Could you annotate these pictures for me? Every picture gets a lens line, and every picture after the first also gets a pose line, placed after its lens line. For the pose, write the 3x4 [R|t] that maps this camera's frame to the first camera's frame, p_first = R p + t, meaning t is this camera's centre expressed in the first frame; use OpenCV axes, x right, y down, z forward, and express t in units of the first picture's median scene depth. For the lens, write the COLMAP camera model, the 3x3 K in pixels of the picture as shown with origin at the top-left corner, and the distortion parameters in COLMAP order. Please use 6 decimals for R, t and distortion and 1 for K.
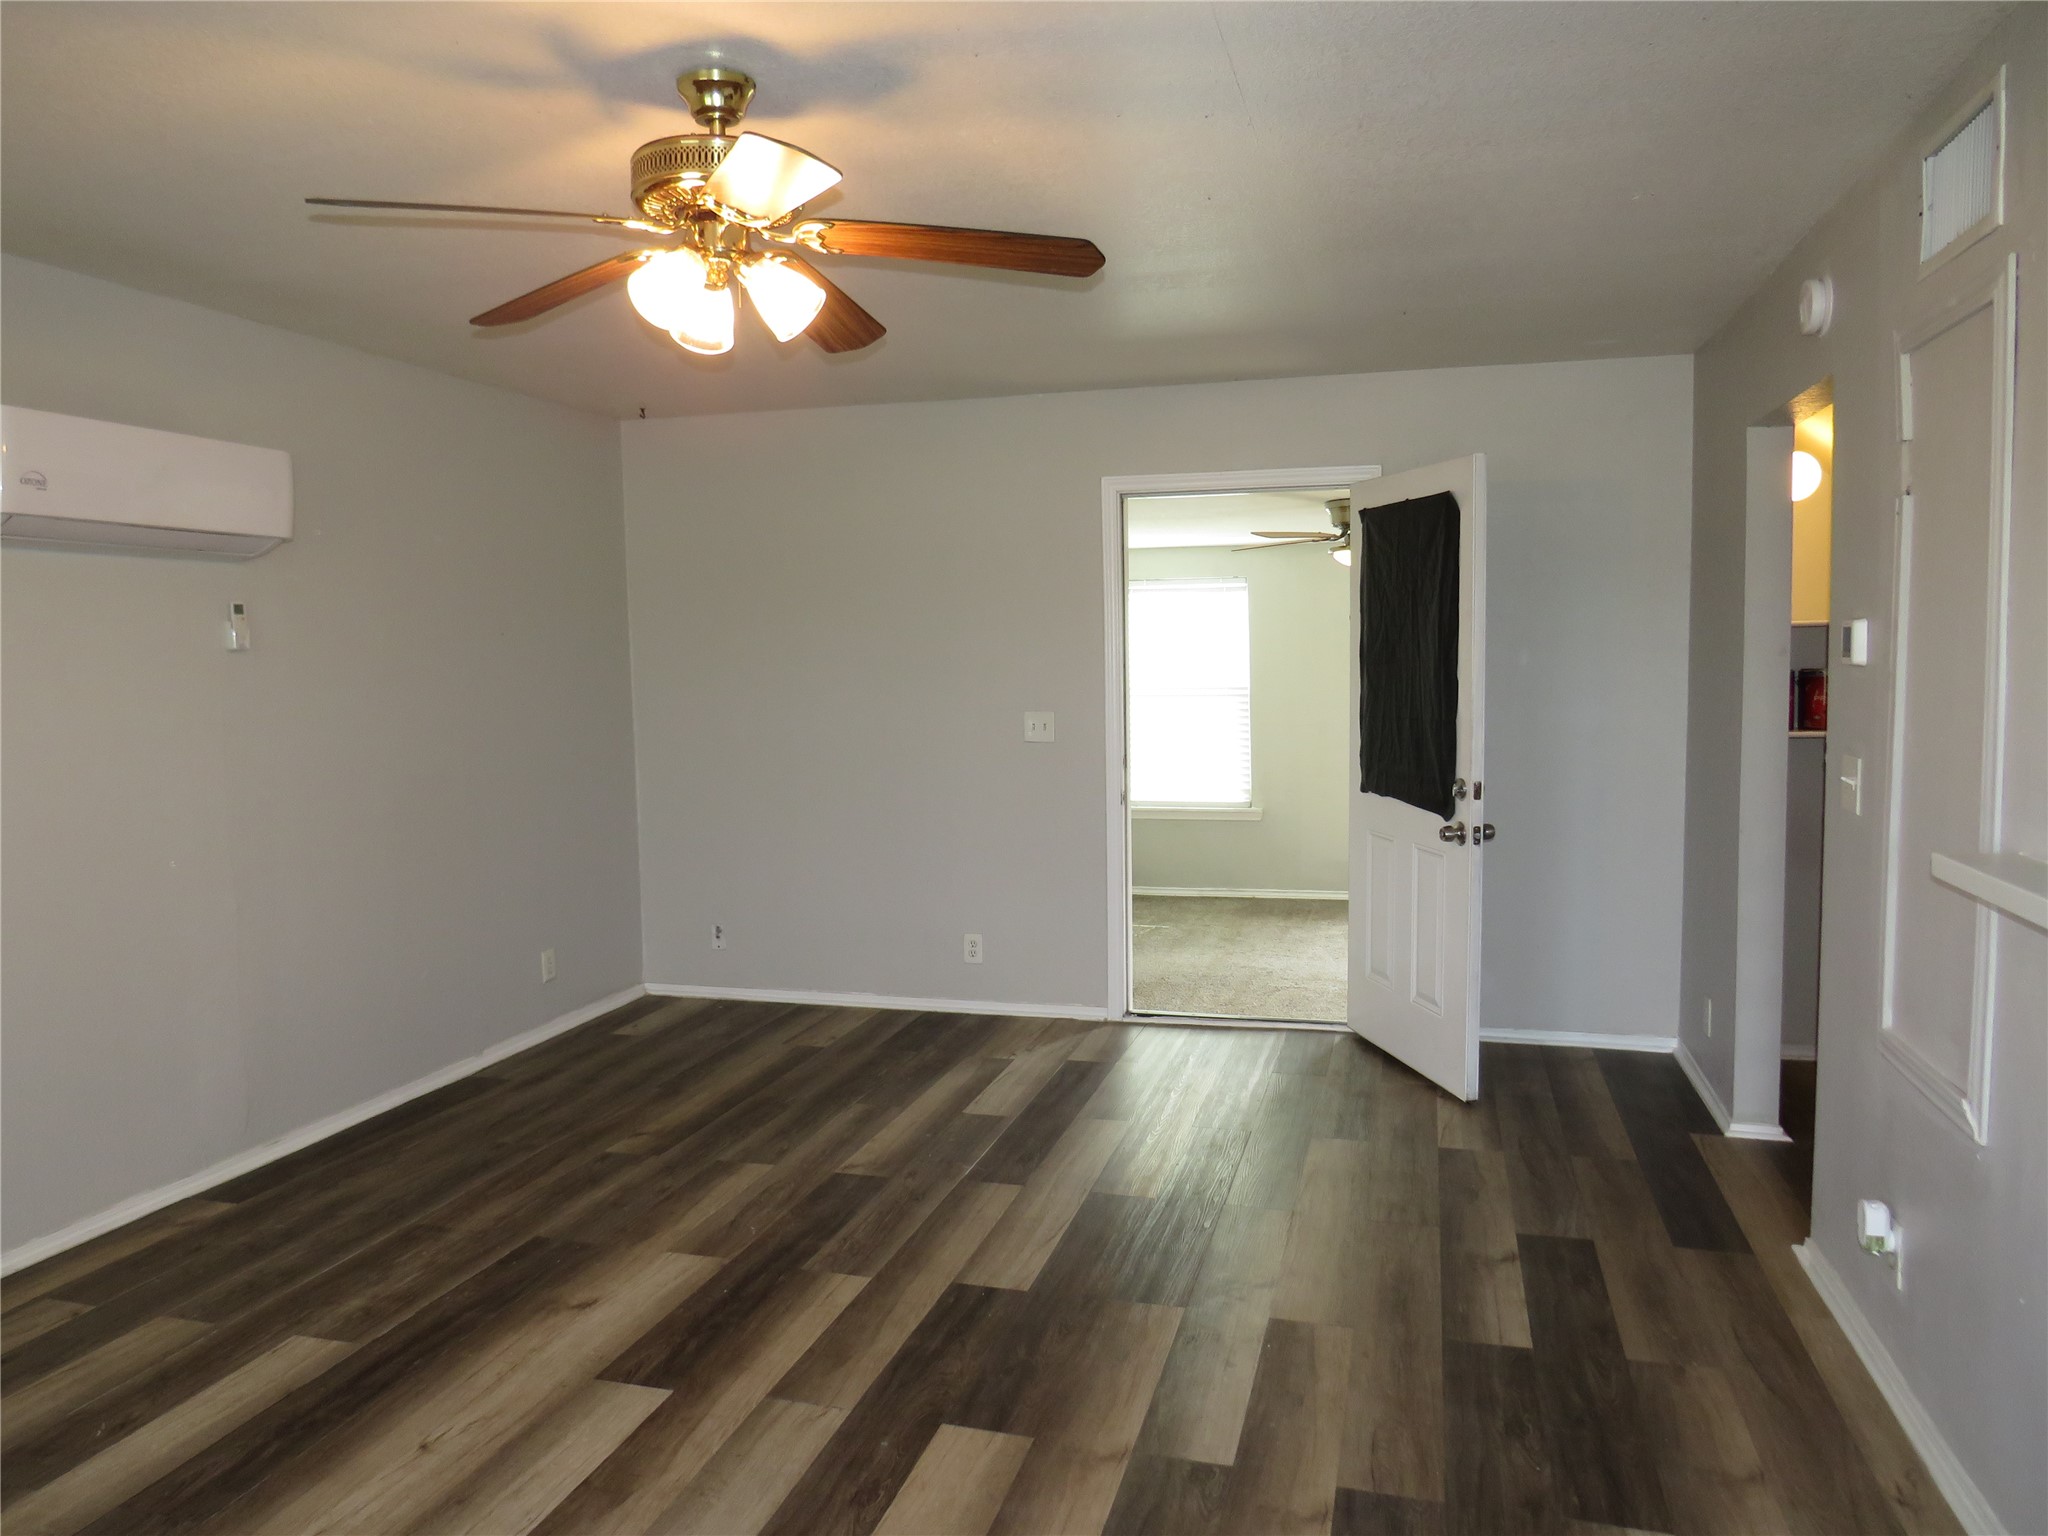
lens RADIAL K [[1448.2, 0, 1024.9], [0, 1448.2, 764.3], [0, 0, 1]] dist [-0.026730, 0.004804]
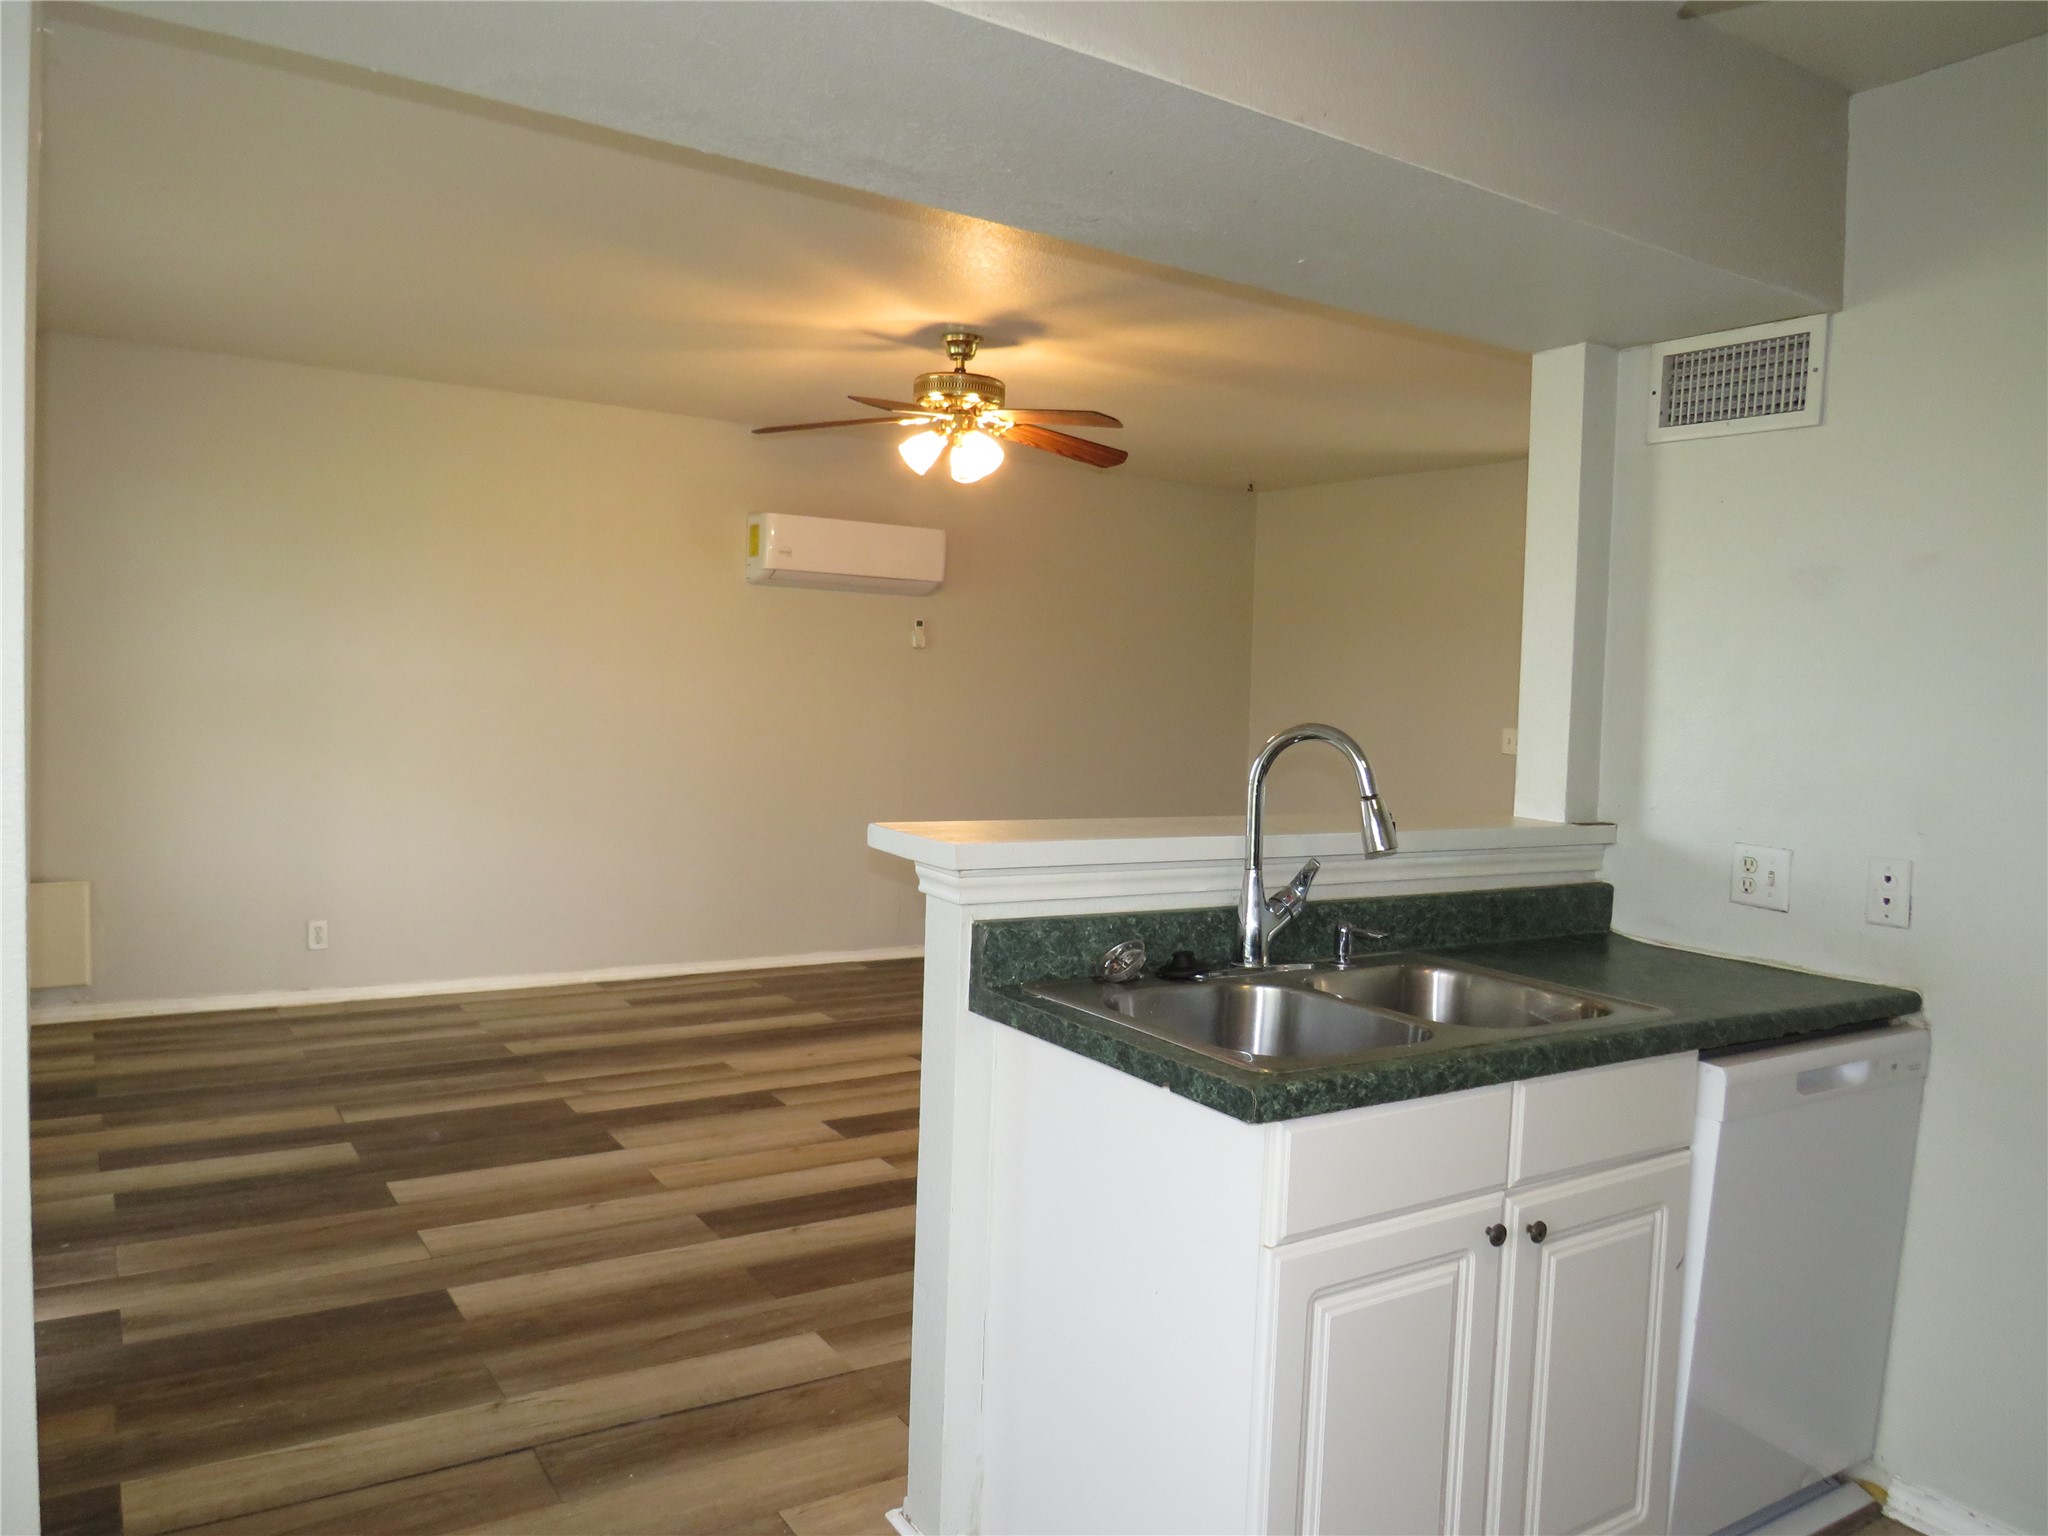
lens RADIAL K [[1448.2, 0, 1009.8], [0, 1448.2, 761.8], [0, 0, 1]] dist [-0.026730, 0.004804]
pose [[0.749291, 0.078830, -0.657532, 0.685621], [-0.098465, 0.995115, 0.007096, 0.030762], [0.654880, 0.059427, 0.753393, -0.204956]]
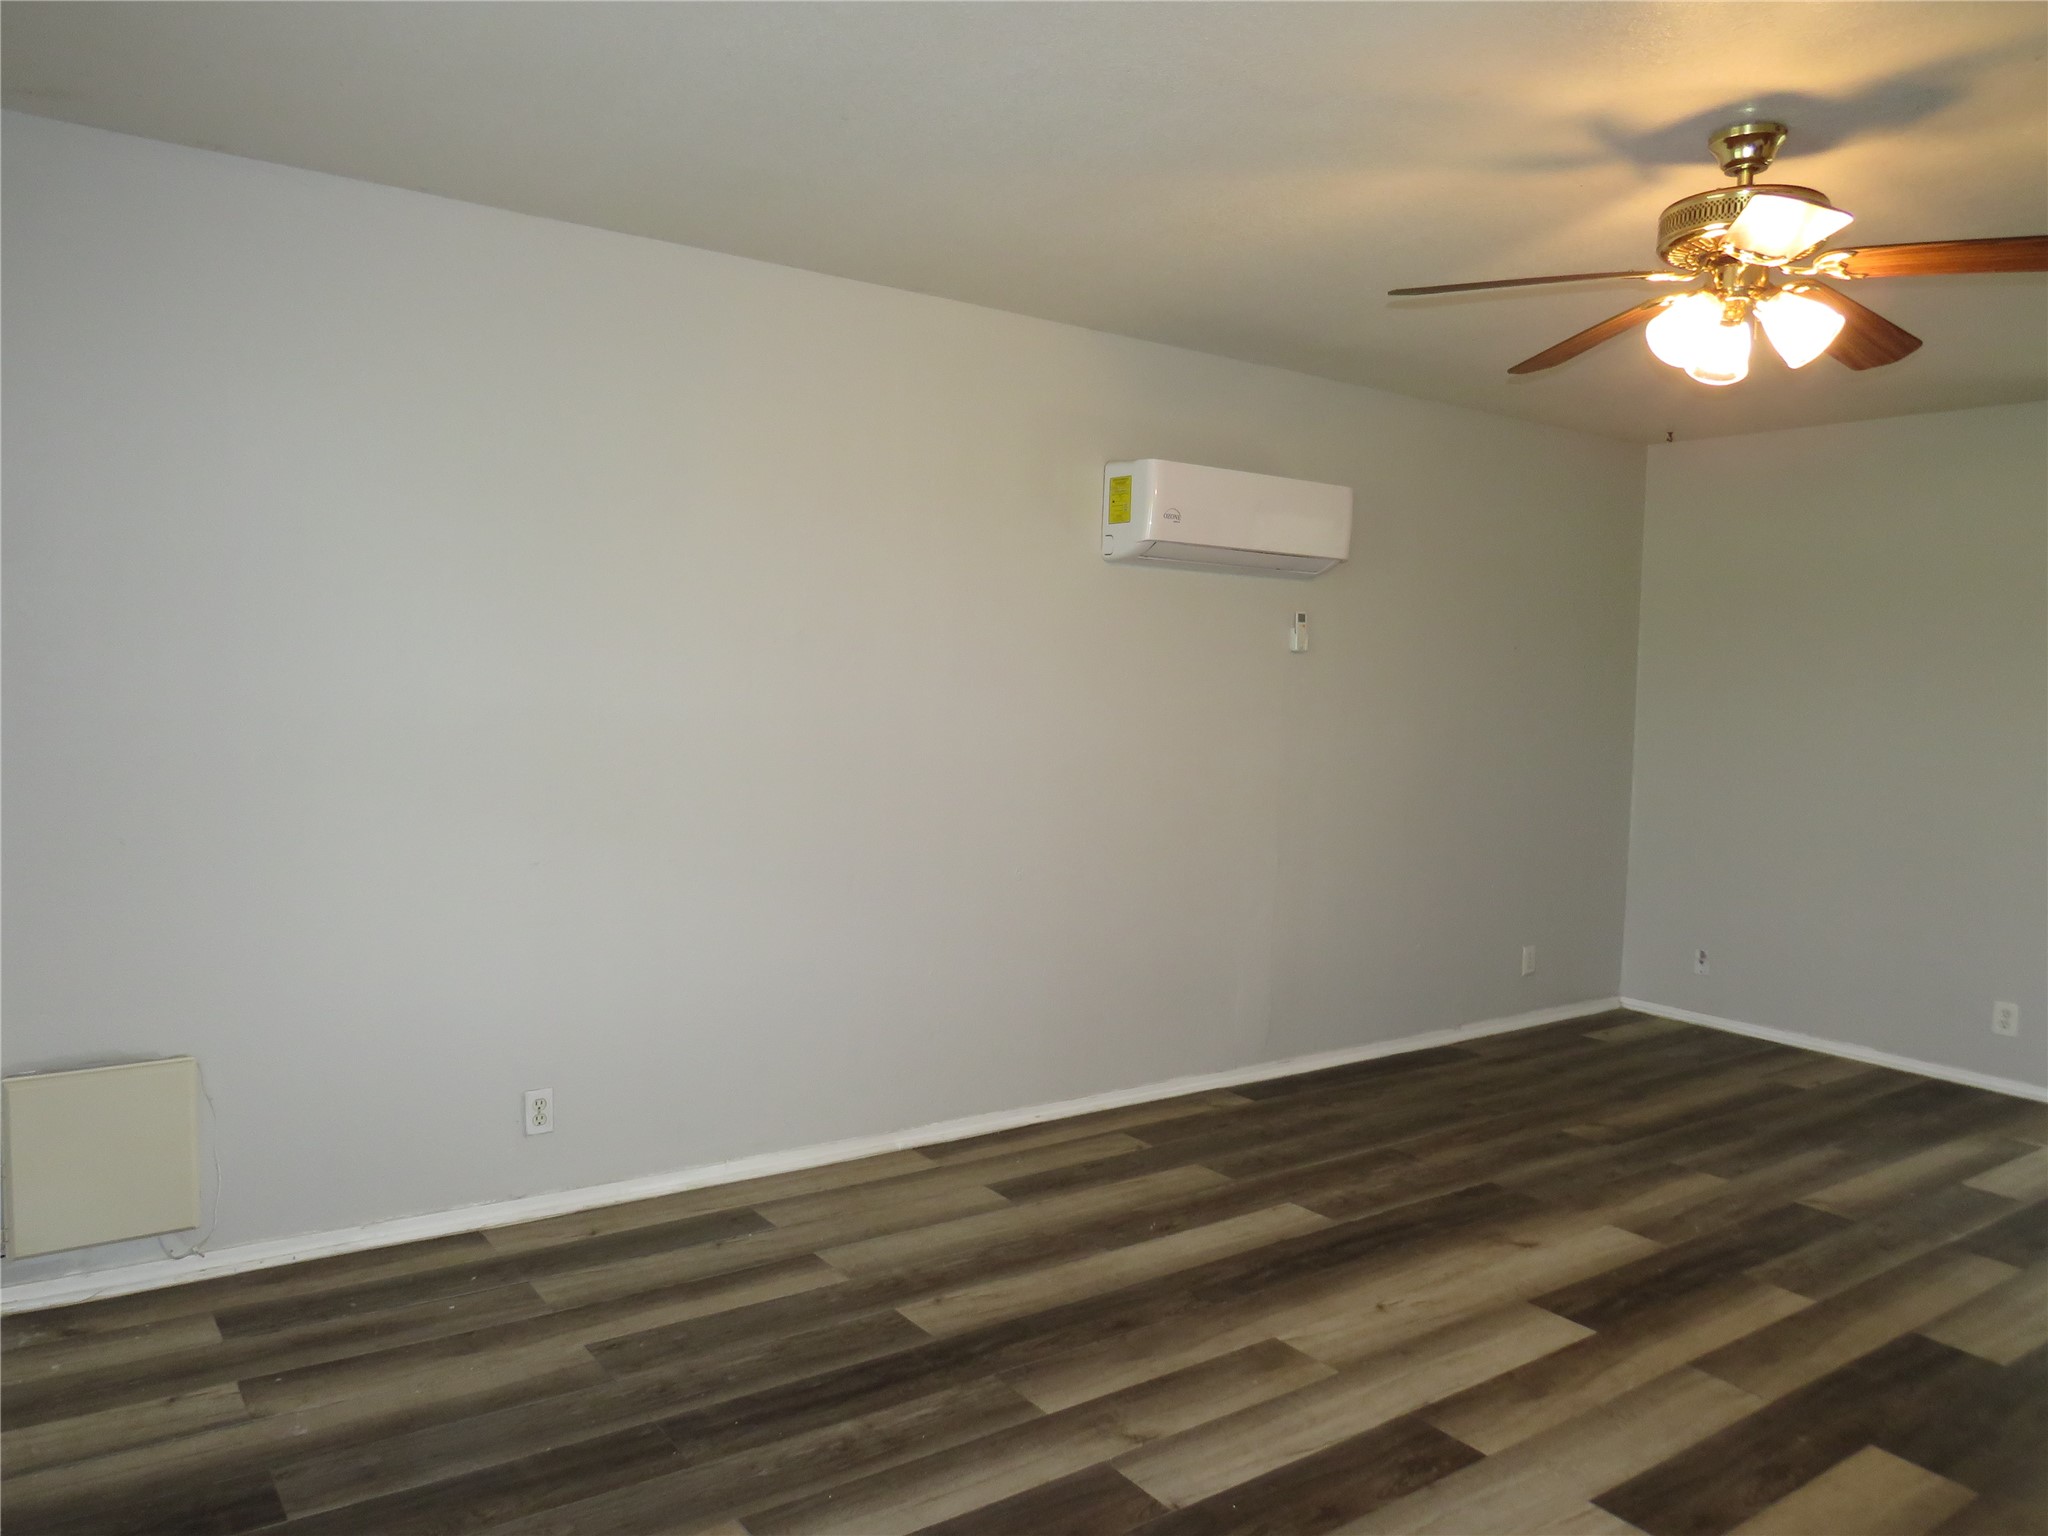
lens RADIAL K [[1448.2, 0, 1015.5], [0, 1448.2, 783.5], [0, 0, 1]] dist [-0.026730, 0.004804]
pose [[0.777063, 0.082955, -0.623933, 0.042554], [-0.086571, 0.995942, 0.024598, 0.021929], [0.623441, 0.034900, 0.781091, -0.104923]]
